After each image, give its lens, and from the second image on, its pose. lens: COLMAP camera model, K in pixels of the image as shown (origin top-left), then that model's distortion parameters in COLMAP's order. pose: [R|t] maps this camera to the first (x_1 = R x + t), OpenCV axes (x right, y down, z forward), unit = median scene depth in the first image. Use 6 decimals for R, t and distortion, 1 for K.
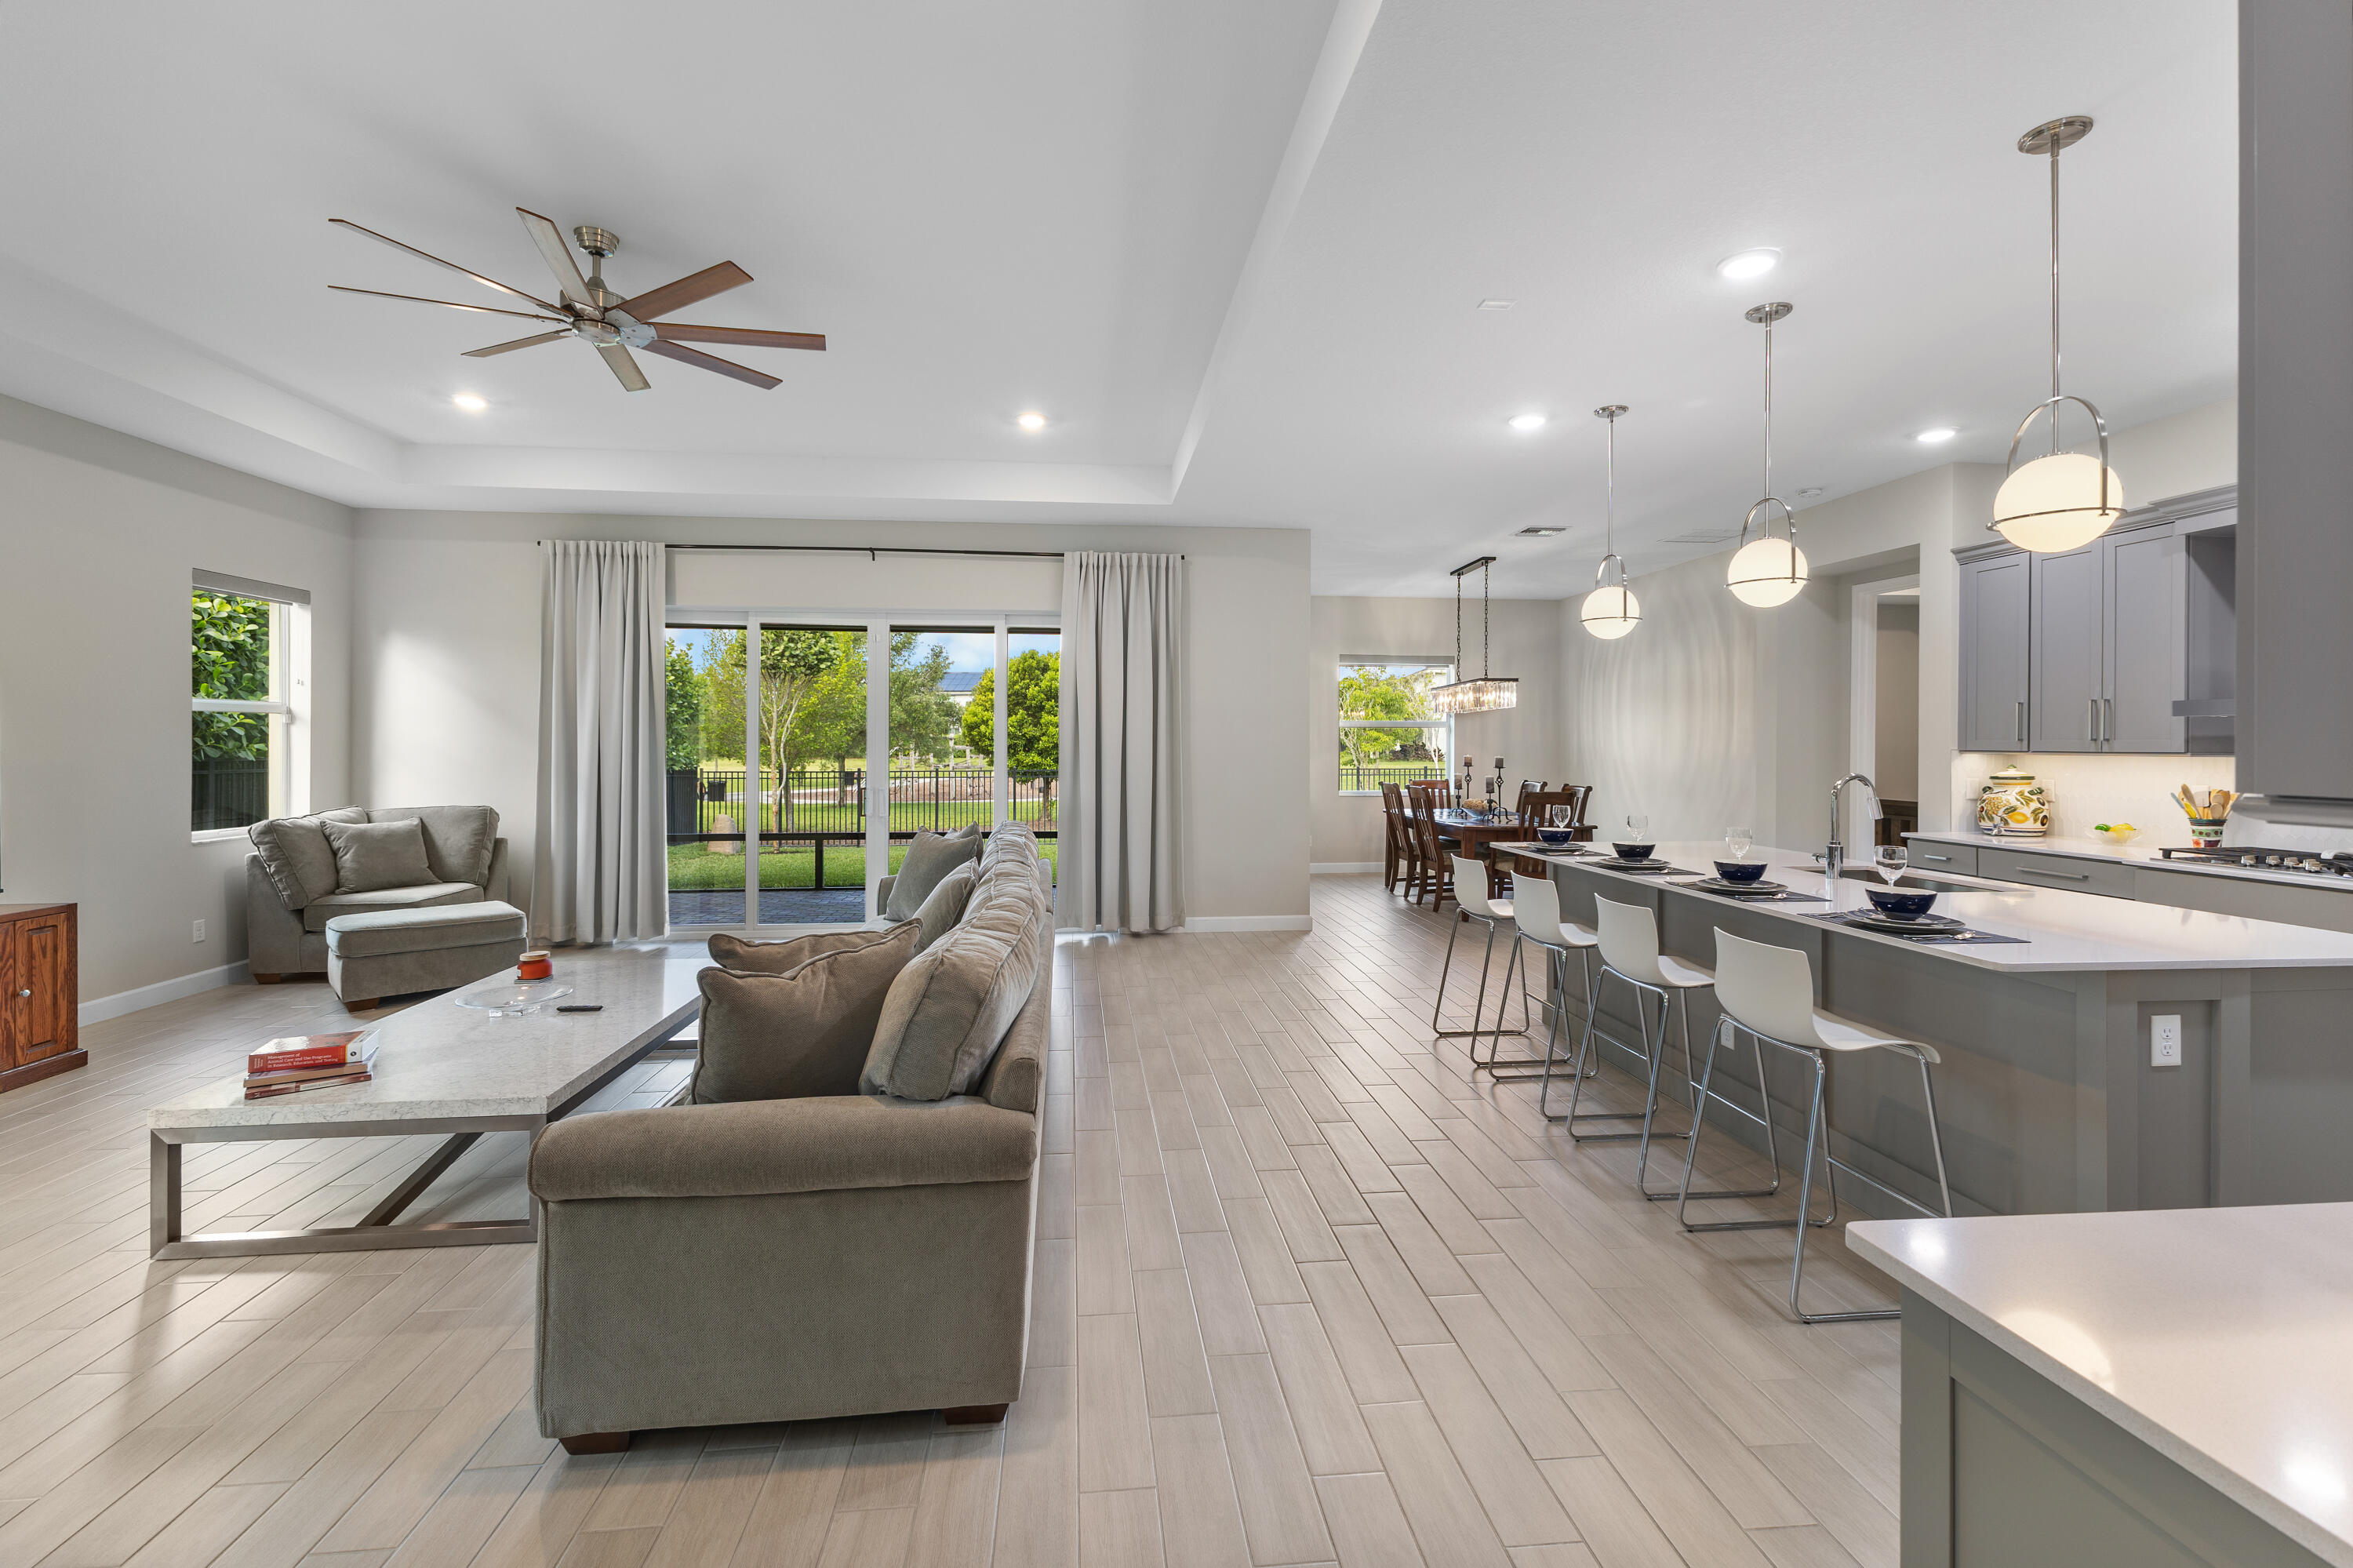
lens RADIAL K [[1035.1, 0, 1178.7], [0, 1035.1, 768.4], [0, 0, 1]] dist [0.038108, -0.000069]
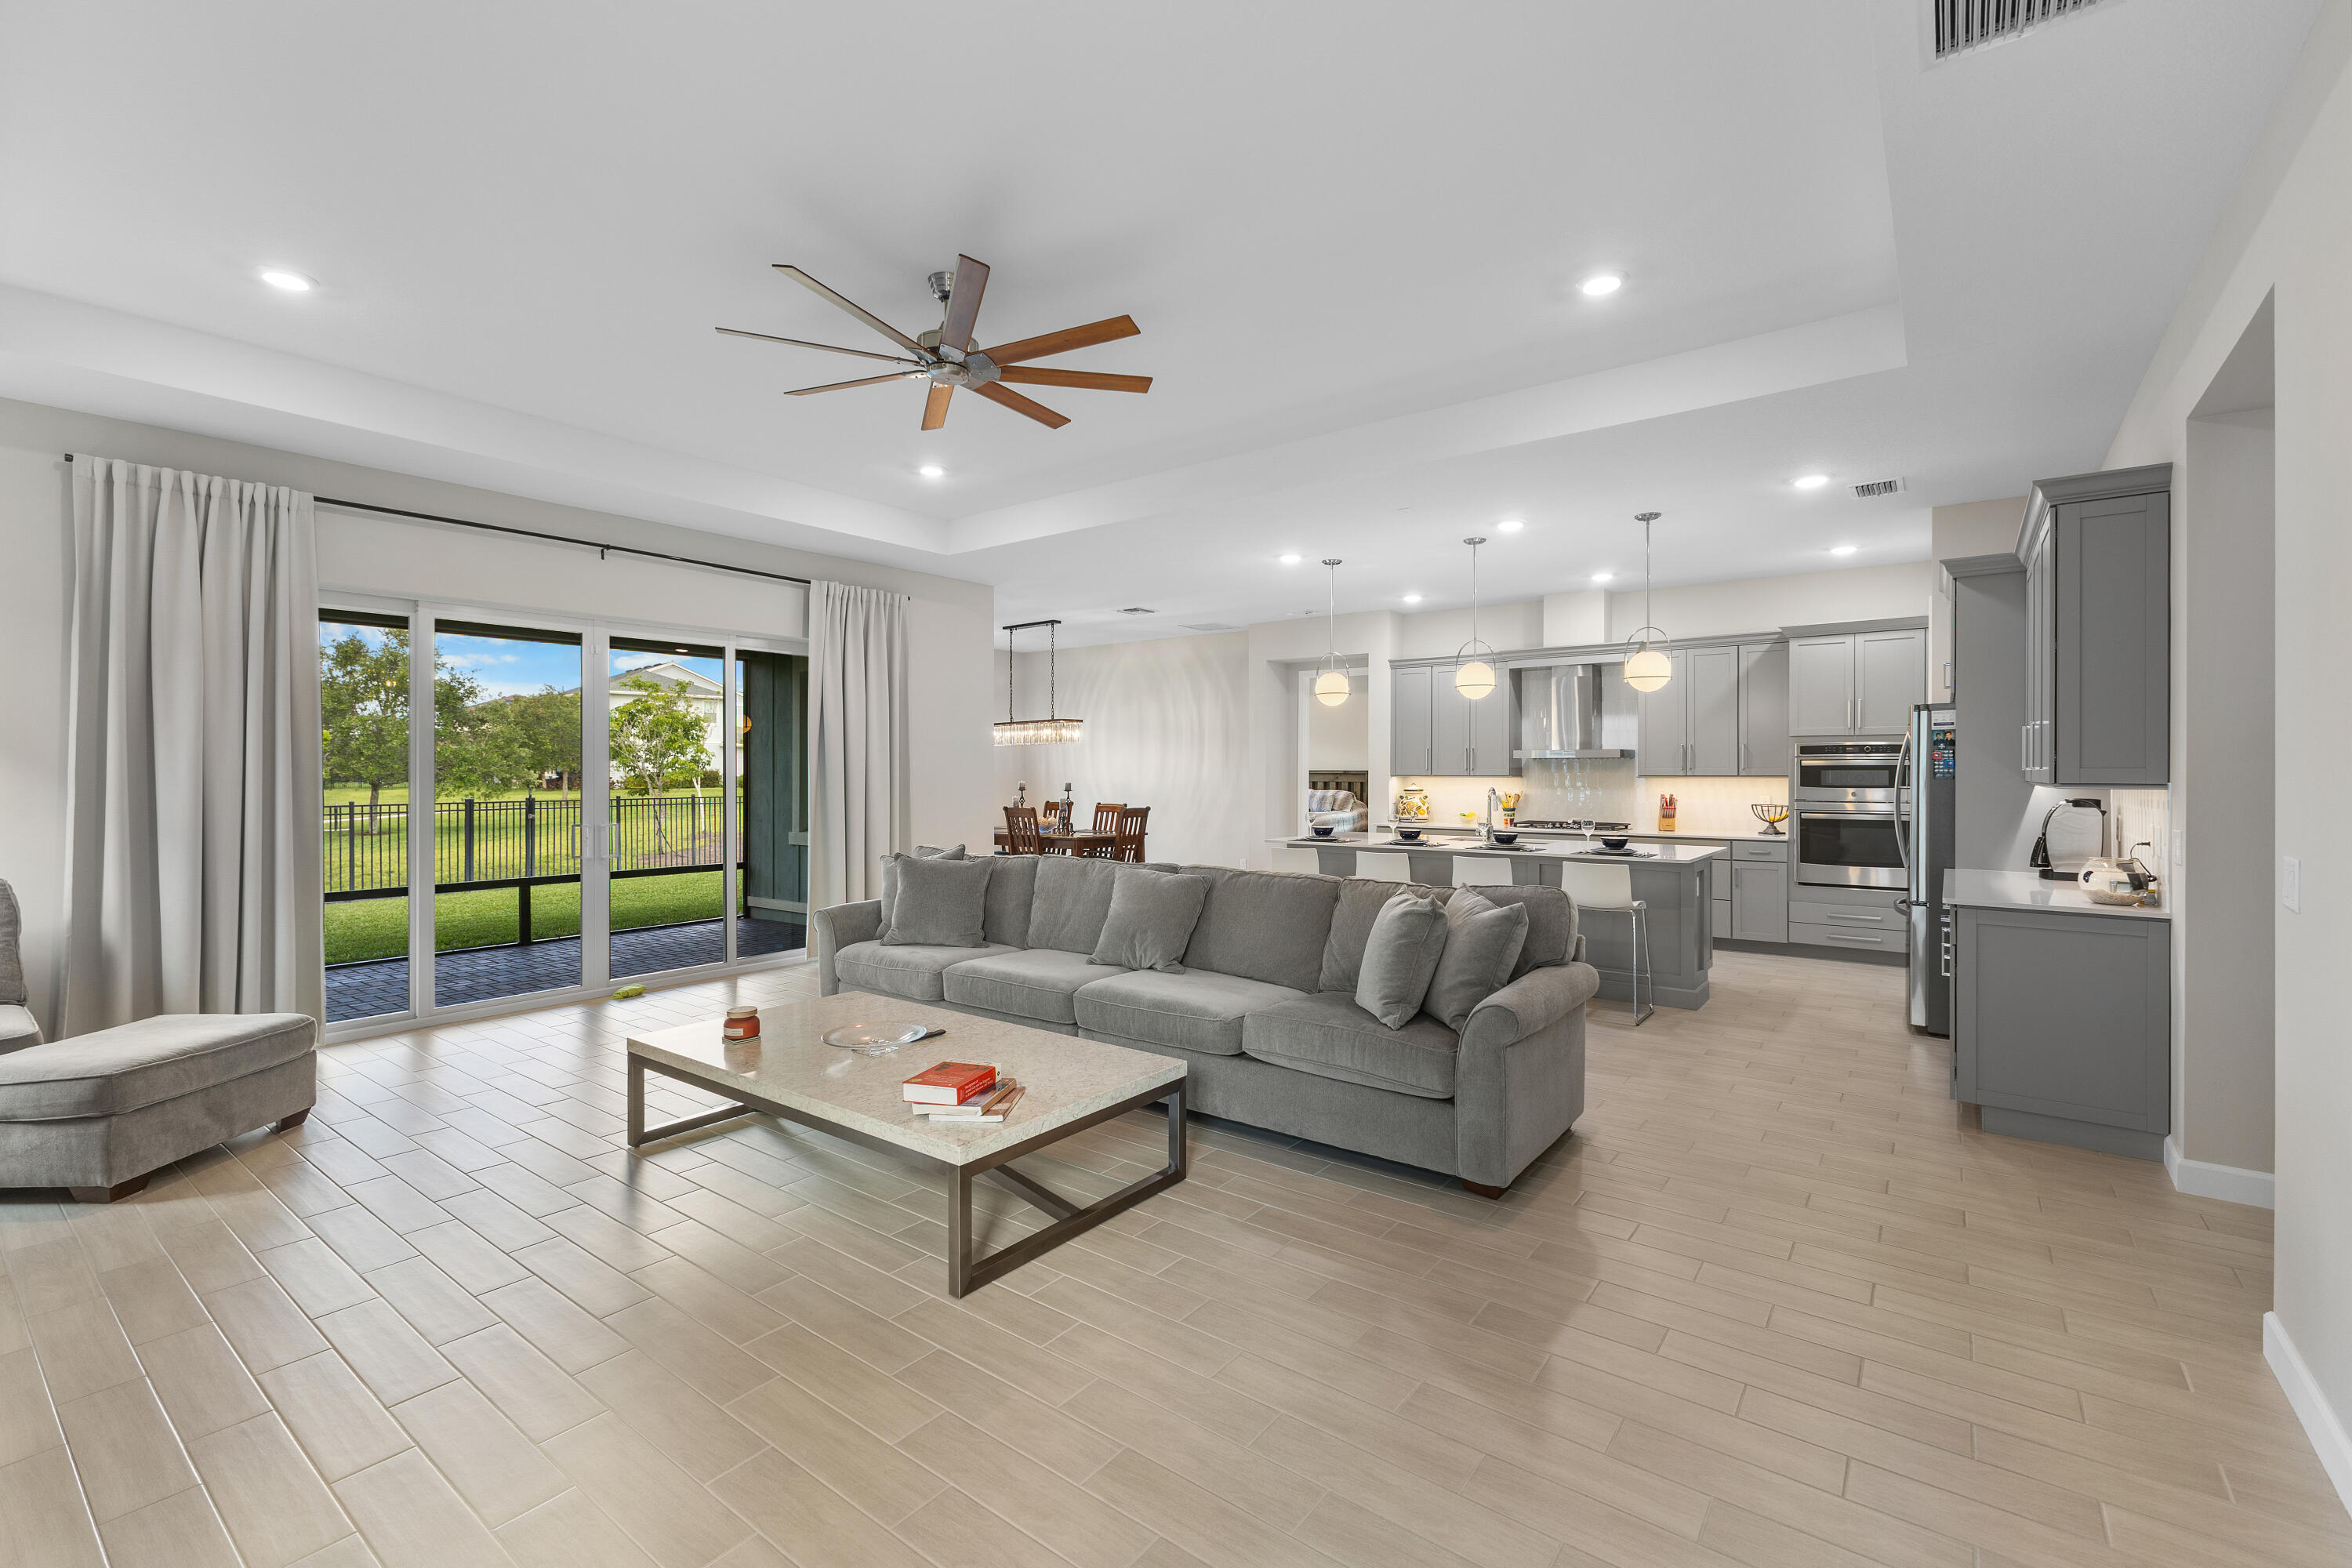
lens RADIAL K [[1034.6, 0, 1178.2], [0, 1034.6, 768.4], [0, 0, 1]] dist [0.038108, -0.000069]
pose [[0.677585, -0.001544, 0.735443, -0.512117], [0.018954, 0.999702, -0.015364, -0.005842], [-0.735200, 0.024350, 0.677412, 0.067226]]
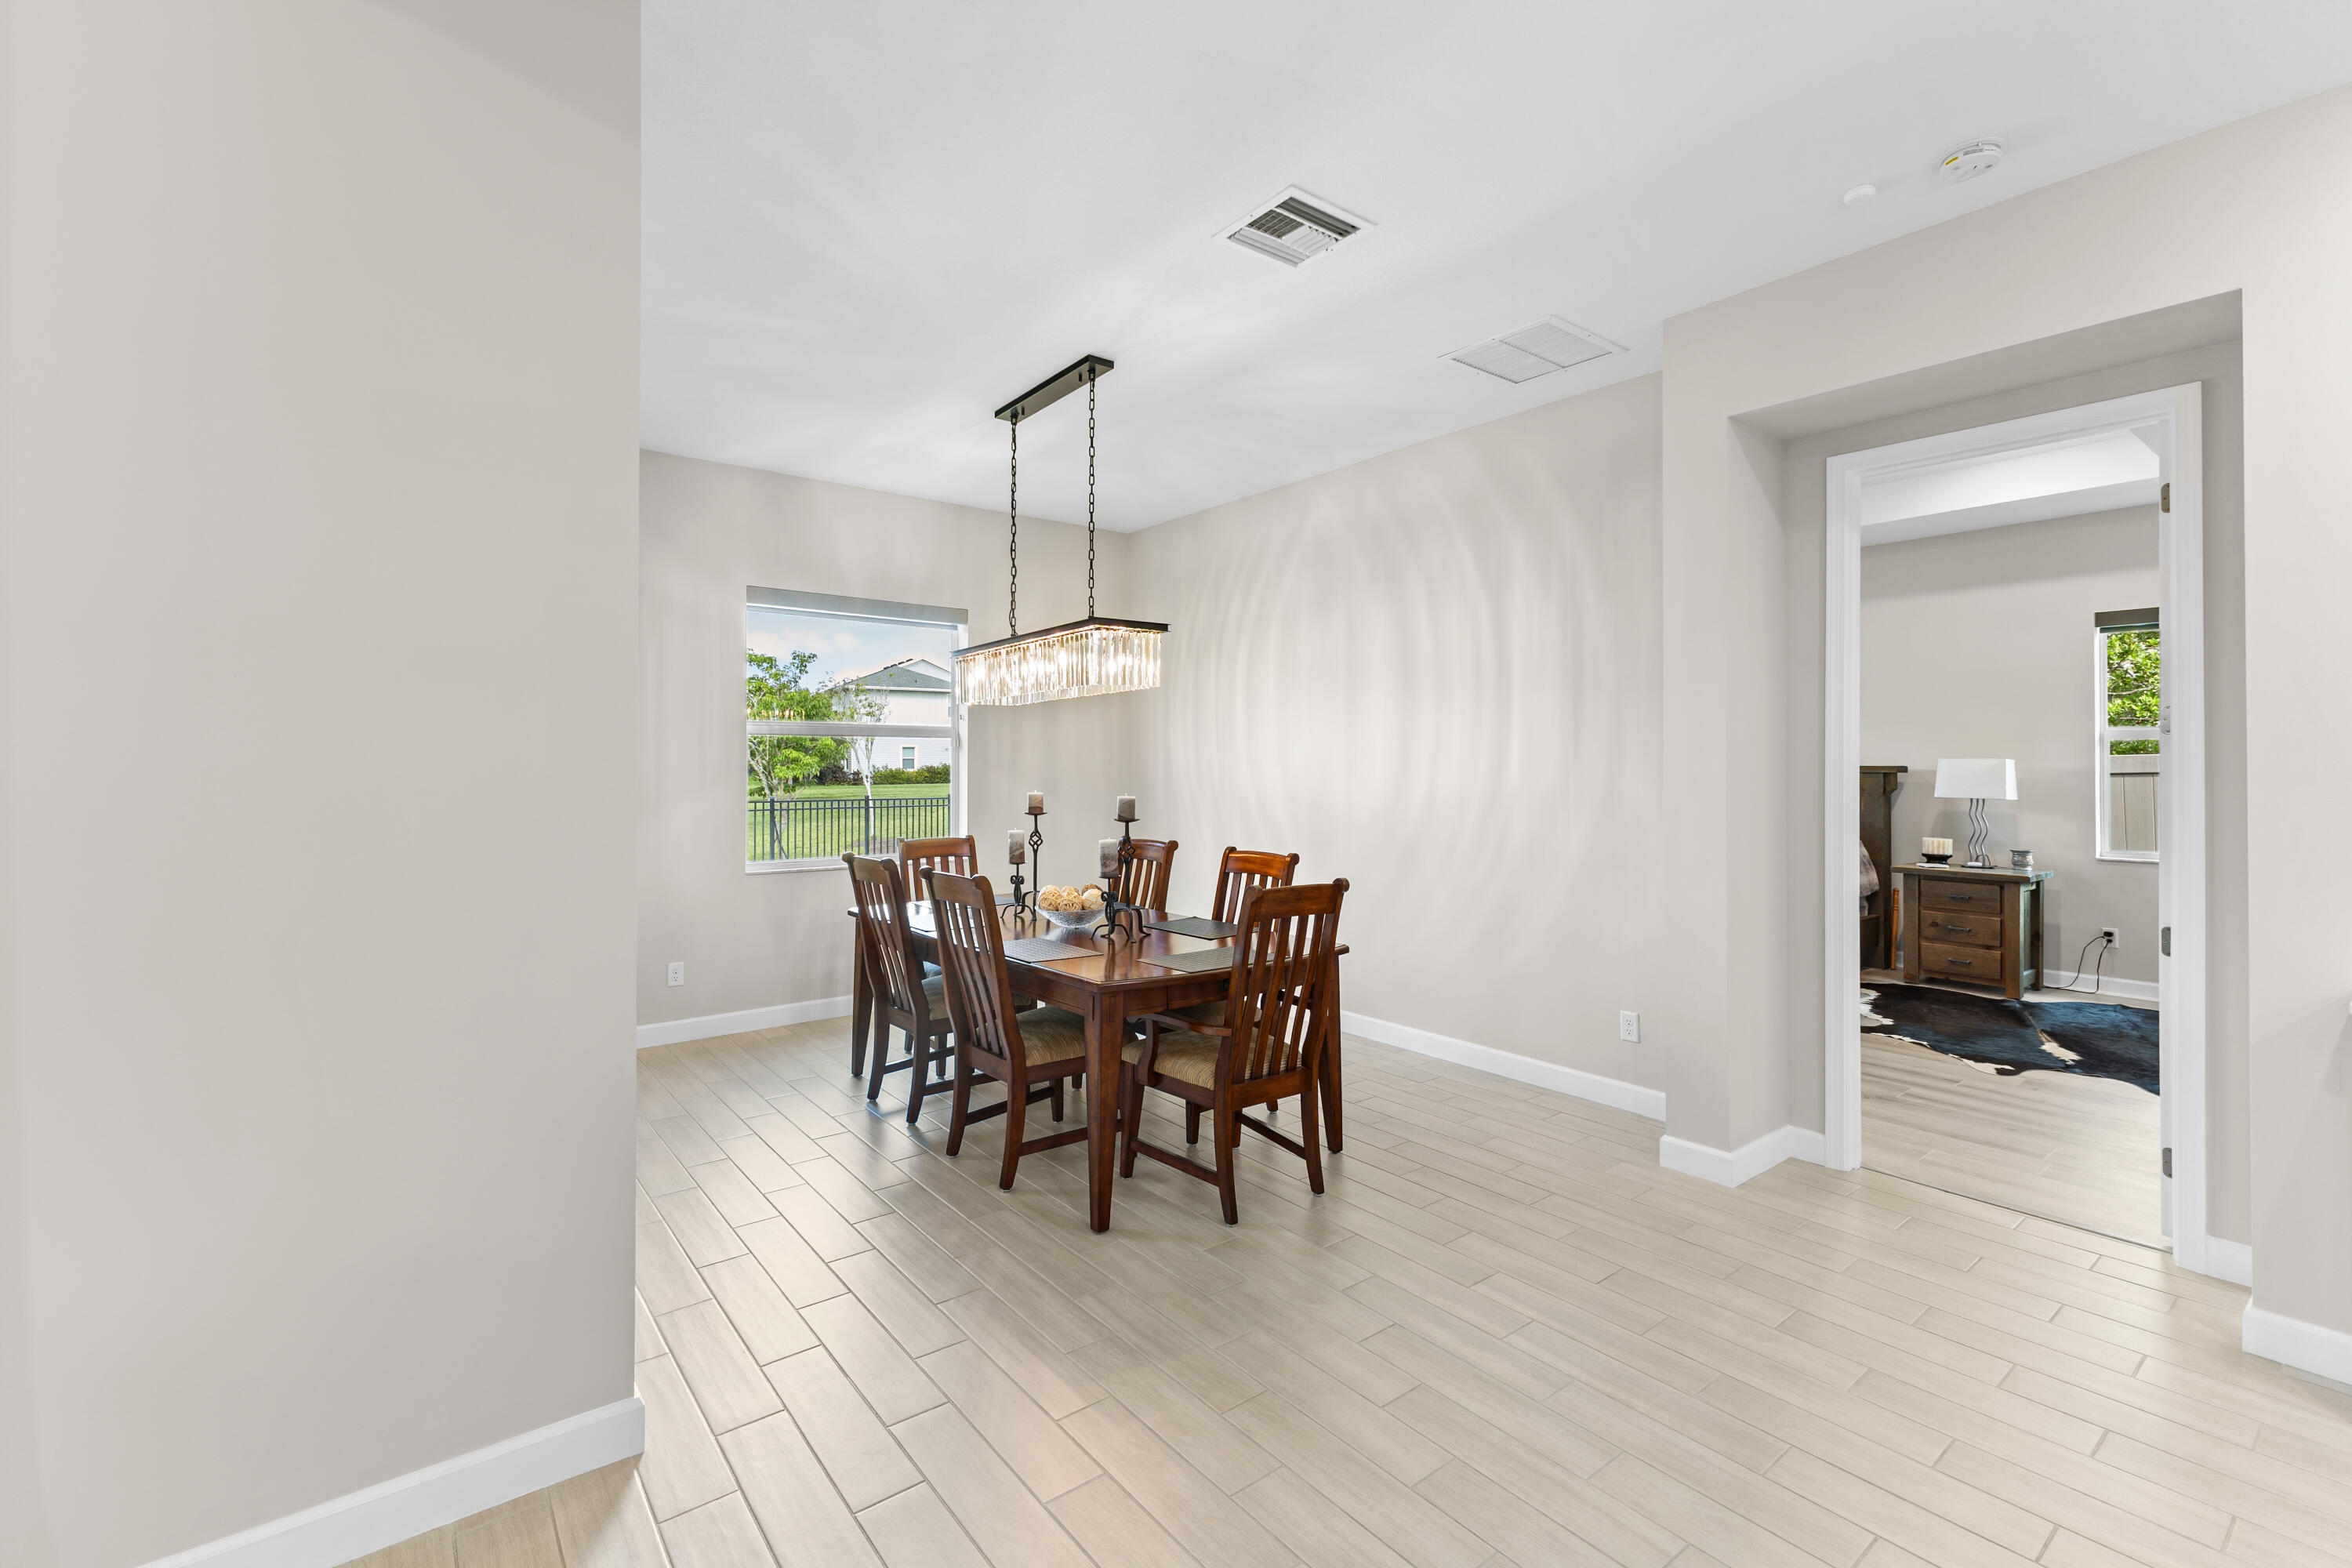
lens RADIAL K [[1034.6, 0, 1178.2], [0, 1034.6, 768.4], [0, 0, 1]] dist [0.038108, -0.000069]
pose [[0.851973, 0.007036, 0.523538, 0.089708], [0.005021, 0.999754, -0.021606, -0.012787], [-0.523561, 0.021037, 0.851728, 0.600018]]
